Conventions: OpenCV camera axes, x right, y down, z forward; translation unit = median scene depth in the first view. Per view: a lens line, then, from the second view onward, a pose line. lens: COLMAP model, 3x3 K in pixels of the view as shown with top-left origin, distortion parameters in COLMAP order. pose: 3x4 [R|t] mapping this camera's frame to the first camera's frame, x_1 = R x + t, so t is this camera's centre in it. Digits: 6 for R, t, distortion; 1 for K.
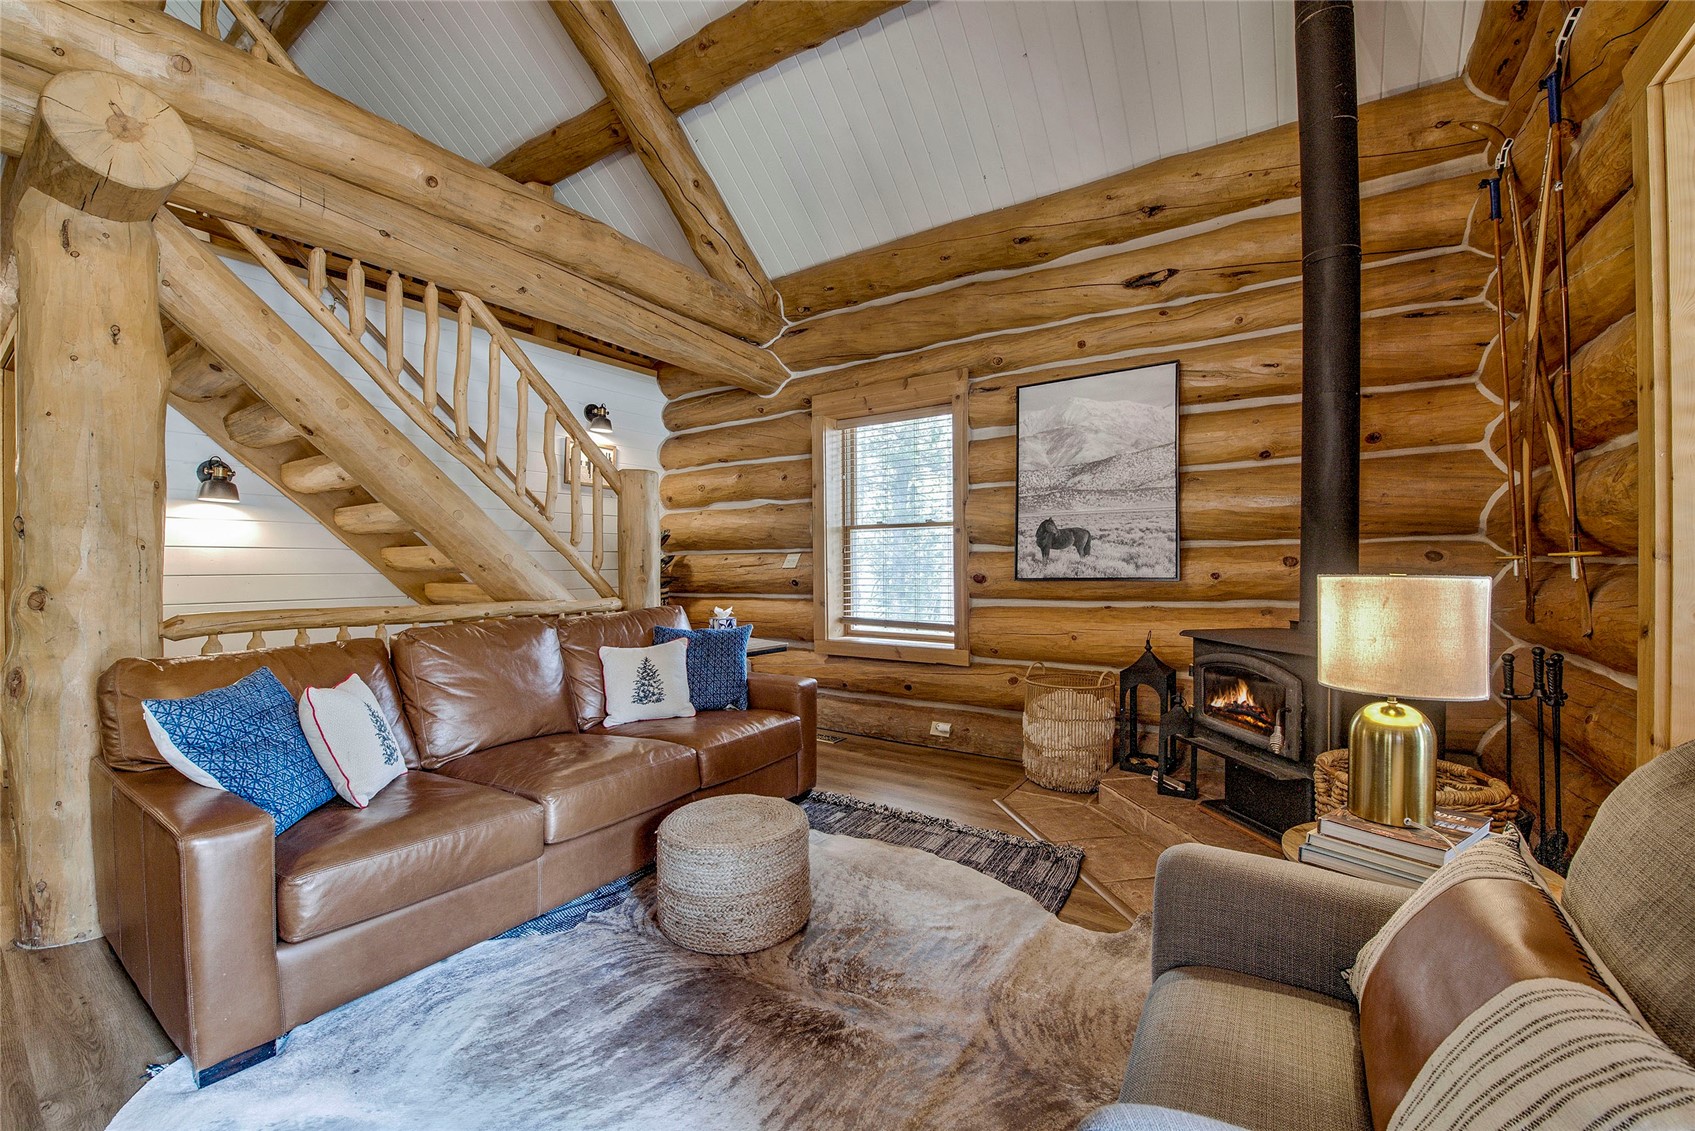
lens RADIAL K [[679.3, 0, 841.5], [0, 679.3, 564.1], [0, 0, 1]] dist [-0.018512, -0.001916]
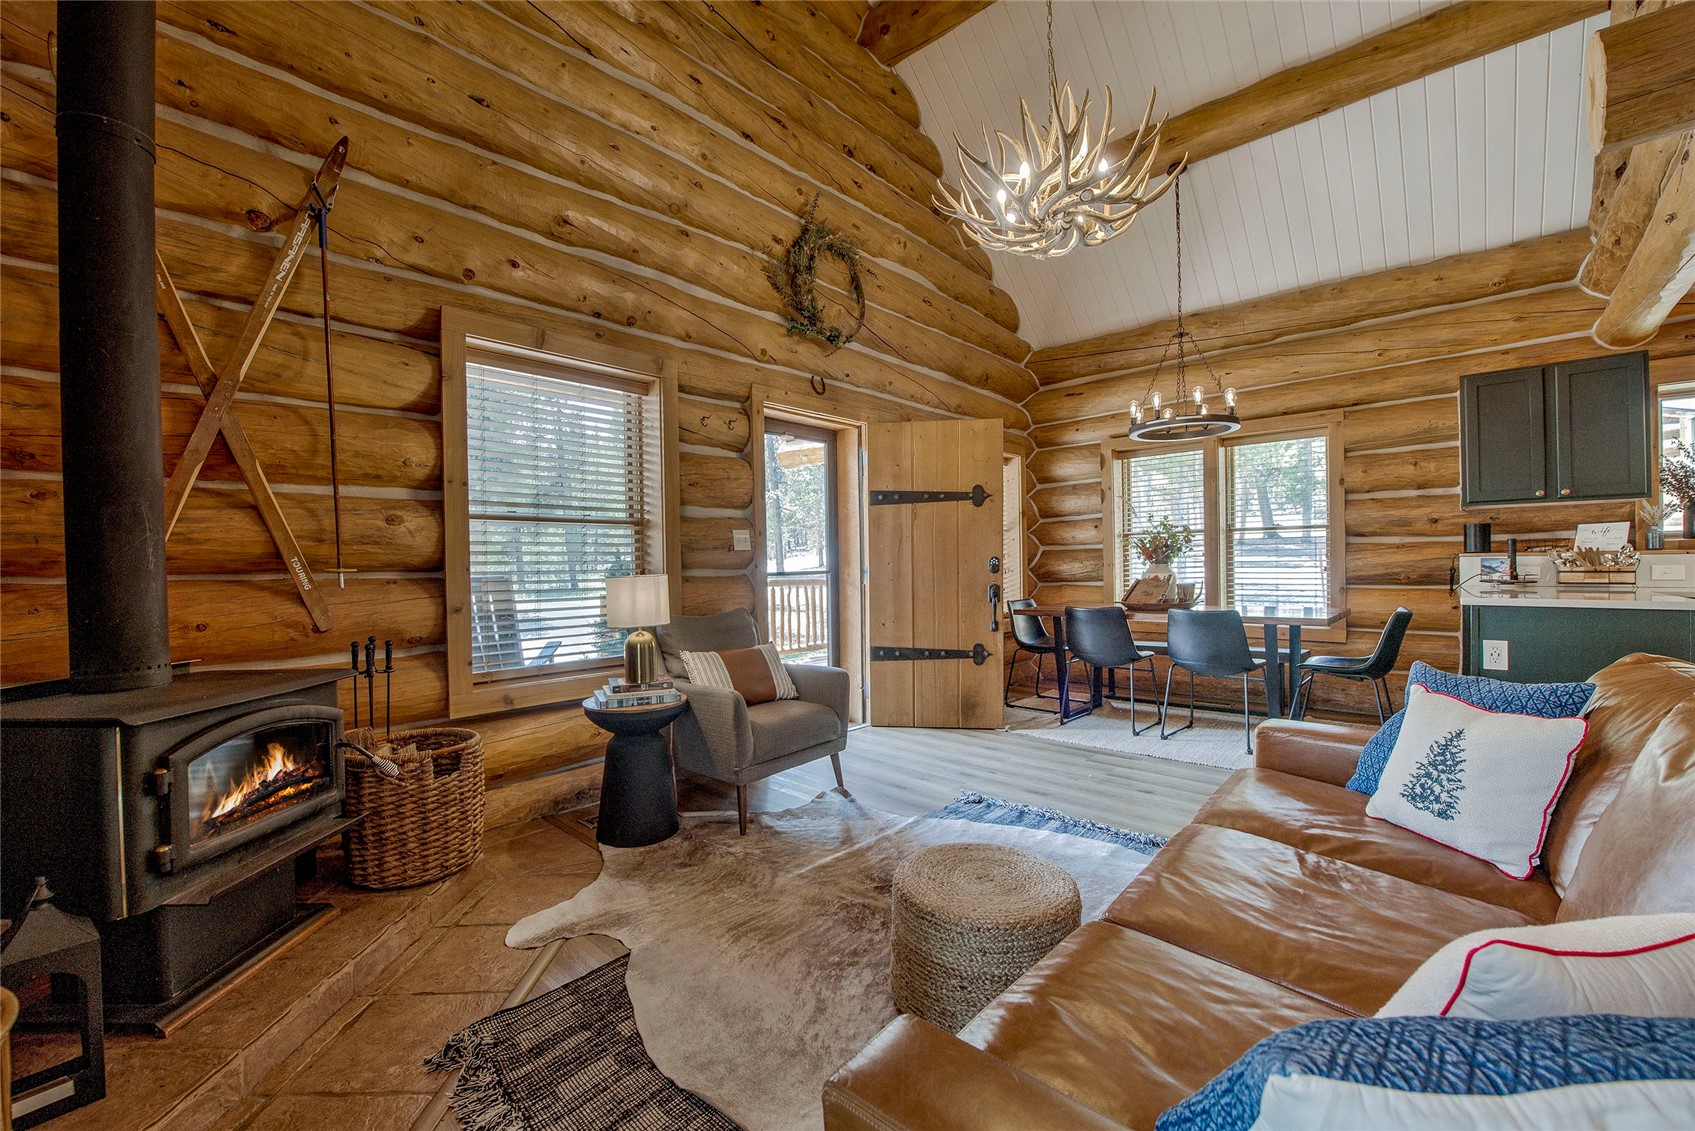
lens RADIAL K [[679.3, 0, 844.4], [0, 679.3, 573.4], [0, 0, 1]] dist [-0.018512, -0.001916]
pose [[-0.988439, 0.021430, 0.150096, -0.080317], [0.024525, 0.999523, 0.018796, -0.004613], [-0.149621, 0.022260, -0.988493, 1.215312]]
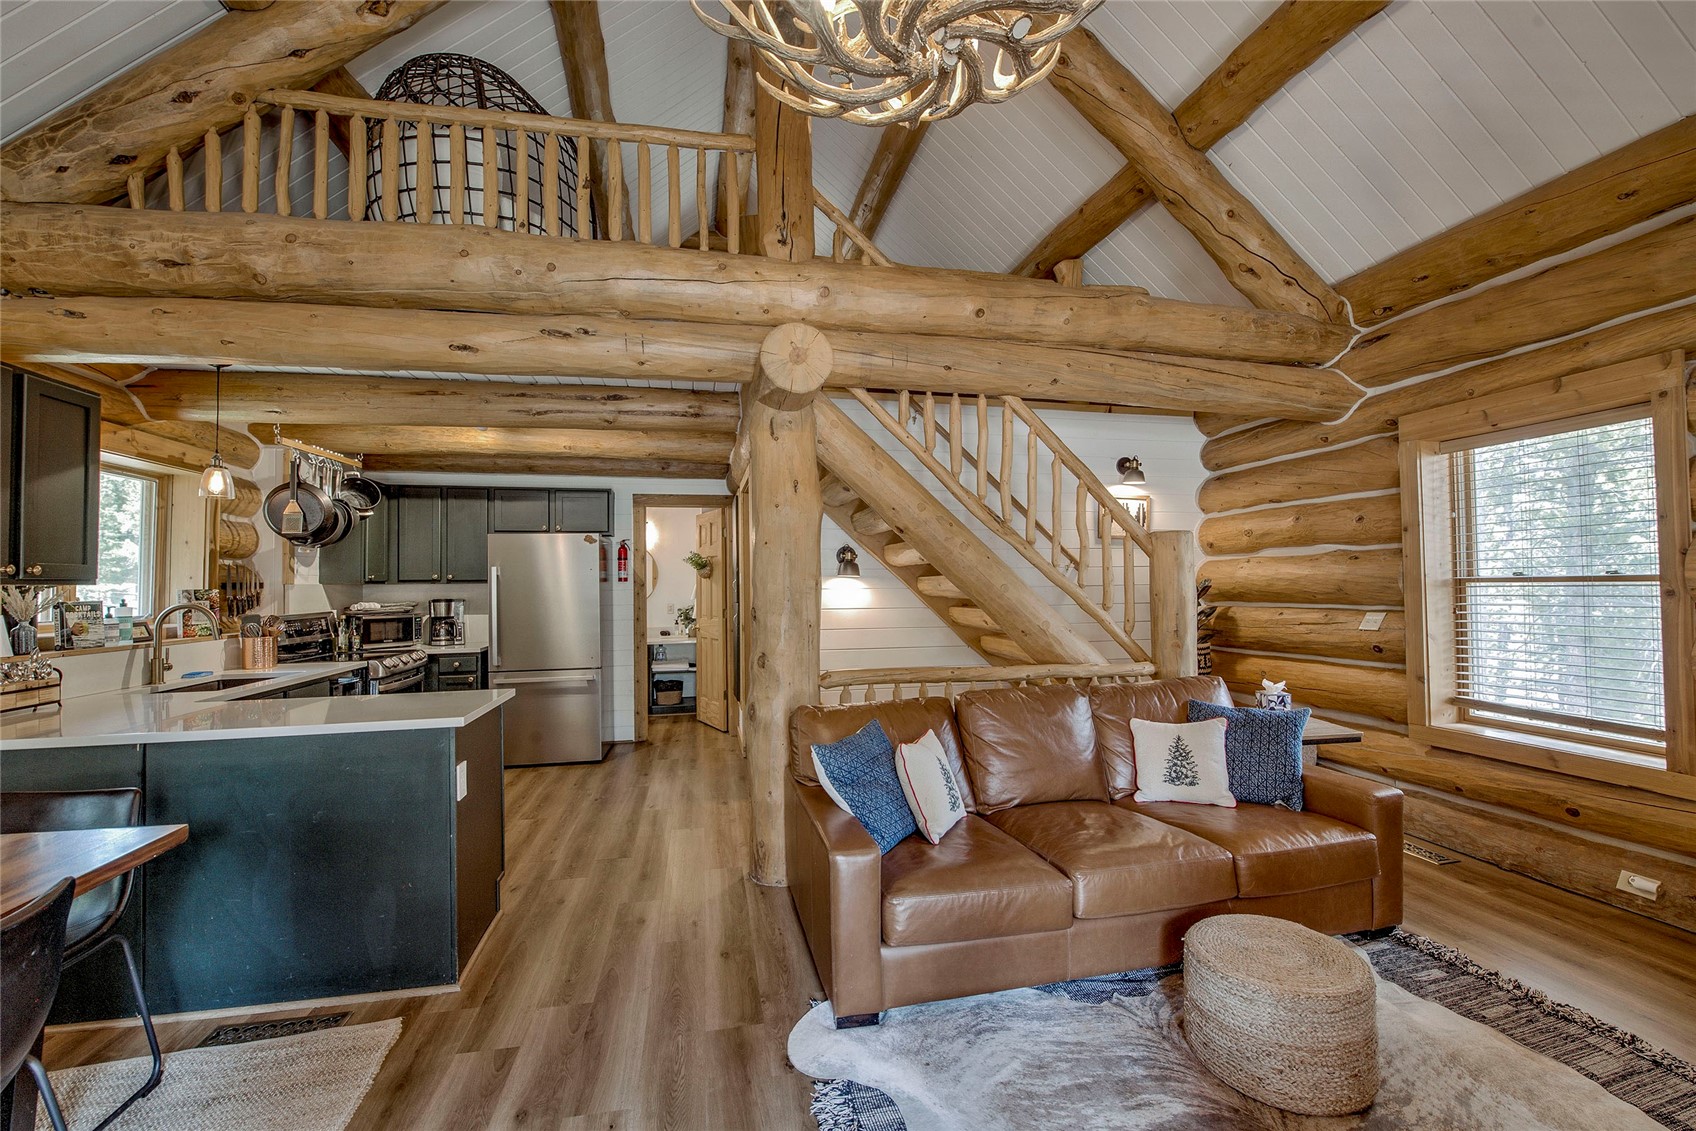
lens RADIAL K [[679.7, 0, 842.3], [0, 679.7, 570.7], [0, 0, 1]] dist [-0.018512, -0.001916]
pose [[0.726012, -0.017230, -0.687467, 0.029854], [0.003131, 0.999759, -0.021750, -0.074758], [0.687675, 0.013638, 0.725890, -0.035938]]
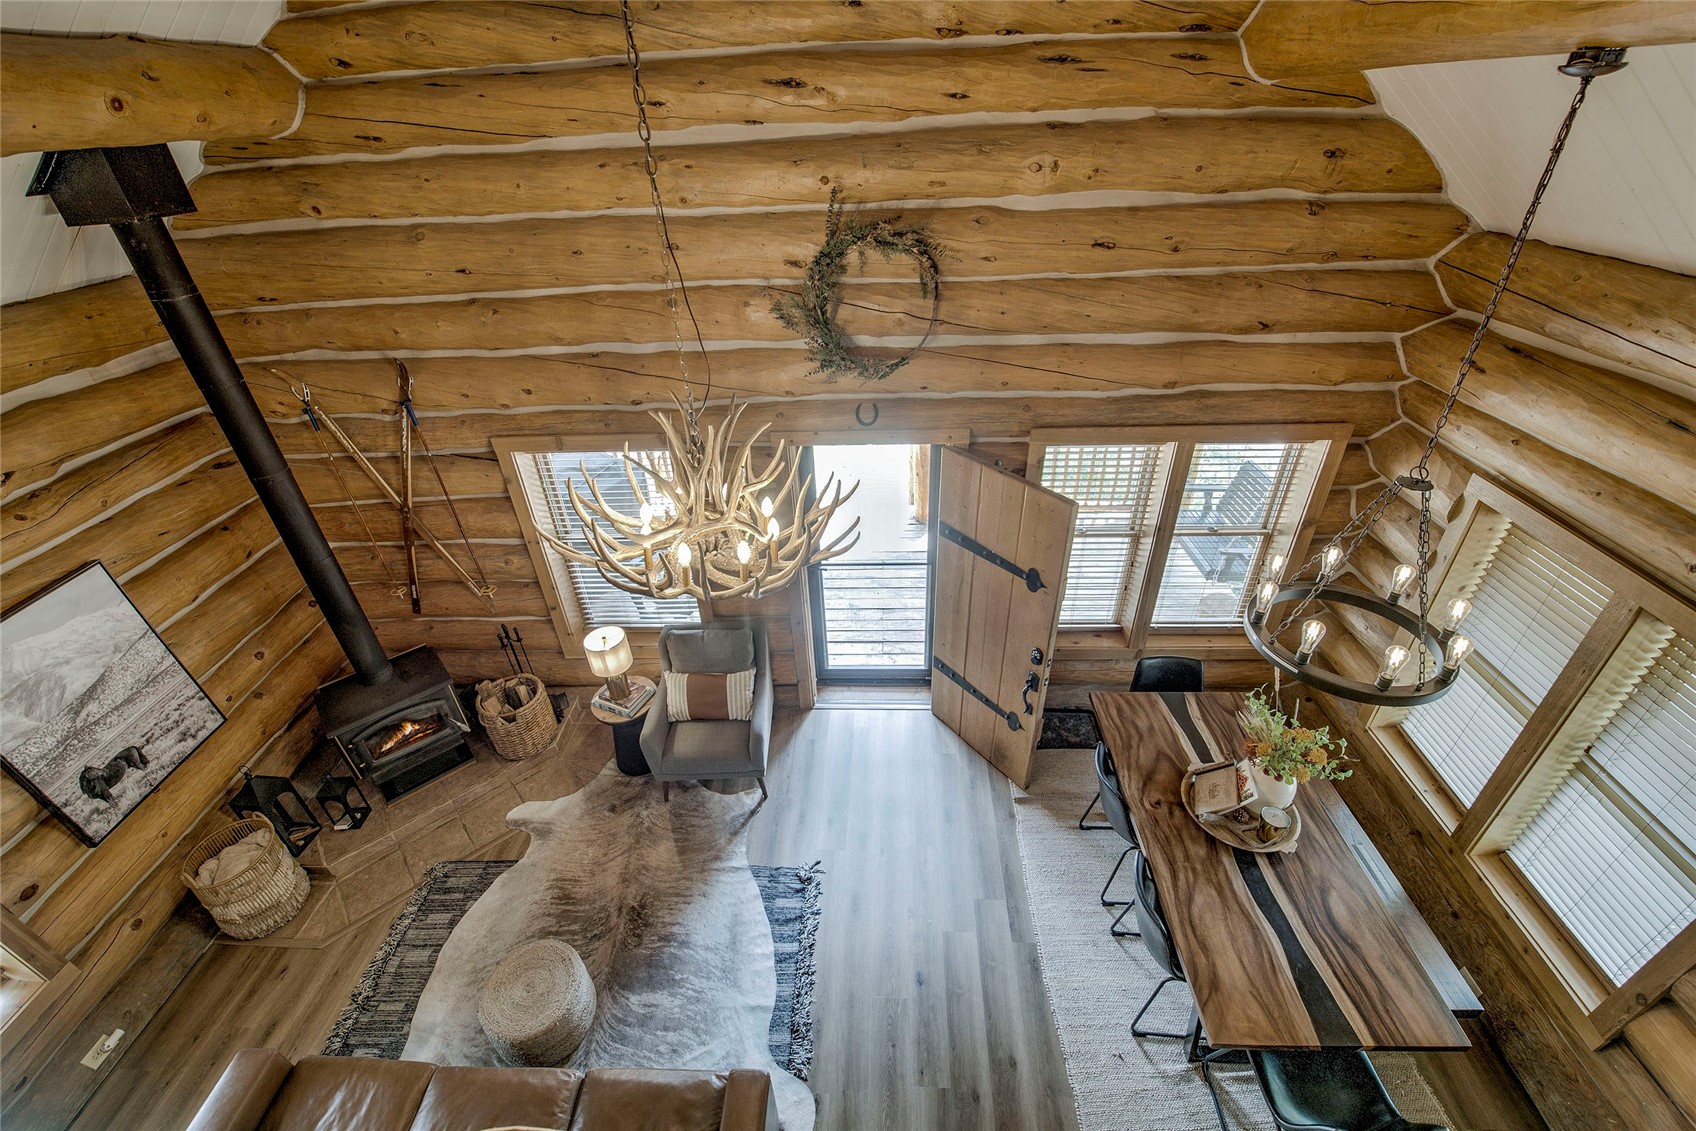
lens RADIAL K [[679.7, 0, 847.1], [0, 679.7, 567.7], [0, 0, 1]] dist [-0.018512, -0.001916]
pose [[-0.530282, -0.436744, 0.726674, -0.796126], [0.045607, 0.841172, 0.538841, -0.771826], [-0.846594, 0.318879, -0.426139, 0.495971]]
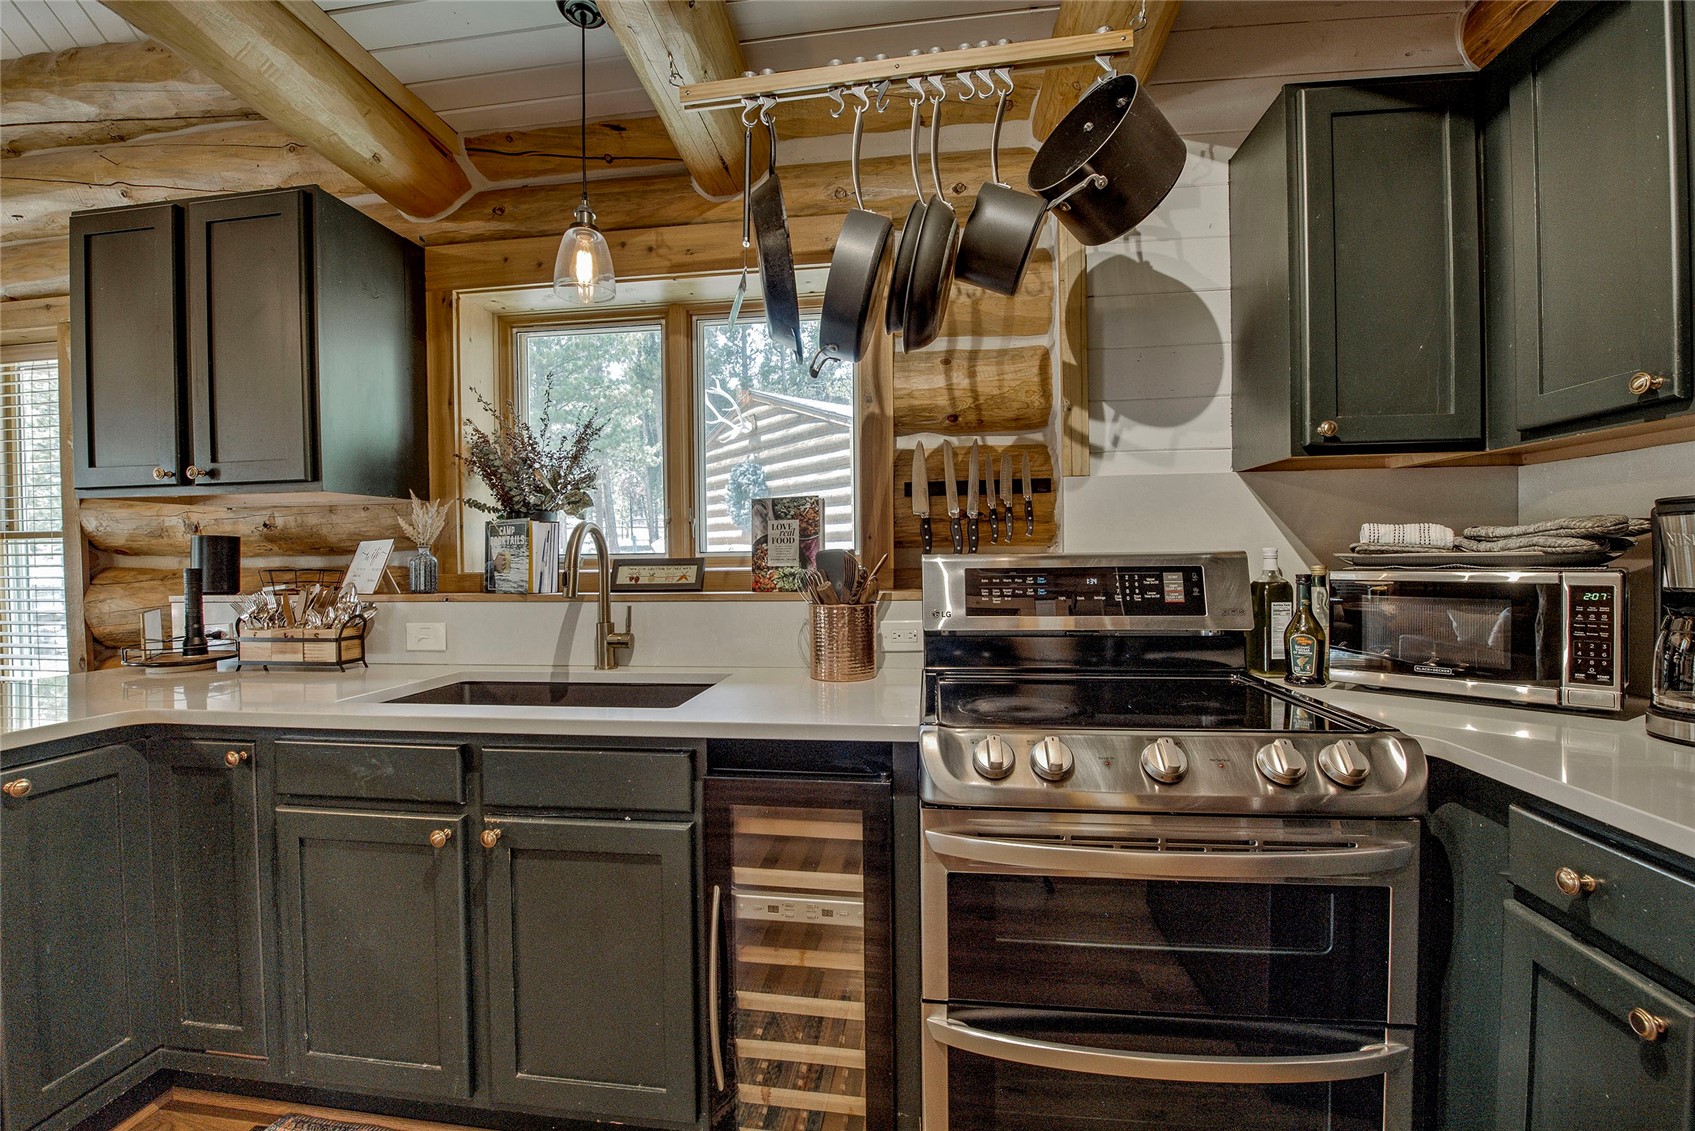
lens RADIAL K [[679.3, 0, 849.4], [0, 679.3, 574.2], [0, 0, 1]] dist [-0.018512, -0.001916]
pose [[-0.889965, 0.028862, -0.455114, -1.385950], [0.014244, 0.999268, 0.035518, -0.023618], [0.455806, 0.025127, -0.889725, 0.602673]]
